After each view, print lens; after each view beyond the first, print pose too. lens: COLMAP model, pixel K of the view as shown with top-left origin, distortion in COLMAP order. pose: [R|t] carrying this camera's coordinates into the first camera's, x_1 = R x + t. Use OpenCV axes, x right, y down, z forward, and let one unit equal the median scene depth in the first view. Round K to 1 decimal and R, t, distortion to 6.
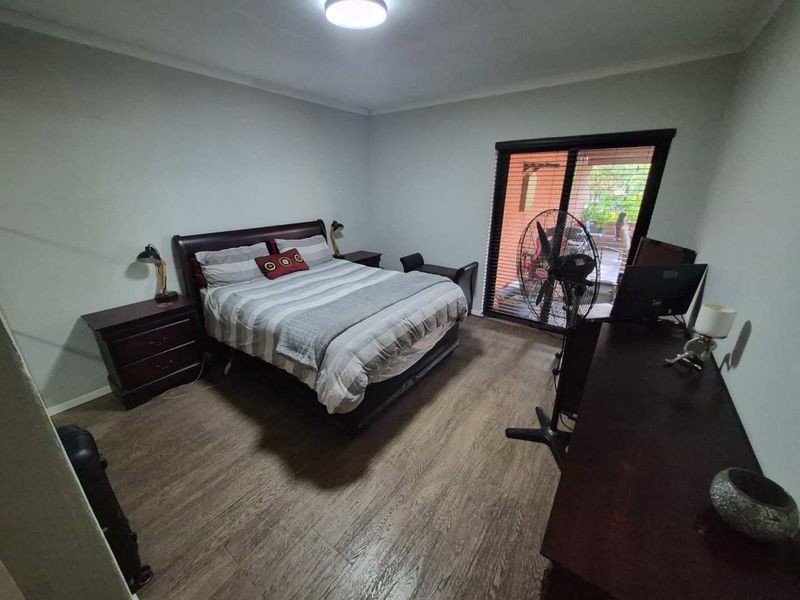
lens RADIAL K [[314.2, 0, 400.3], [0, 314.2, 299.3], [0, 0, 1]] dist [-0.001141, -0.000174]
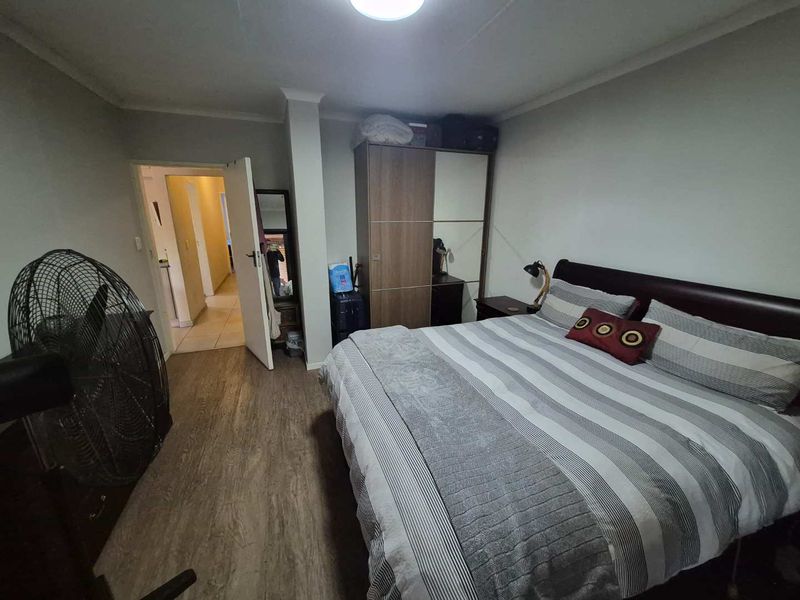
lens RADIAL K [[314.2, 0, 397.9], [0, 314.2, 301.9], [0, 0, 1]] dist [-0.001141, -0.000174]
pose [[-0.566833, 0.216045, -0.795000, 0.443478], [-0.284237, 0.854461, 0.434864, -0.415144], [0.773246, 0.472463, -0.422929, 1.203221]]
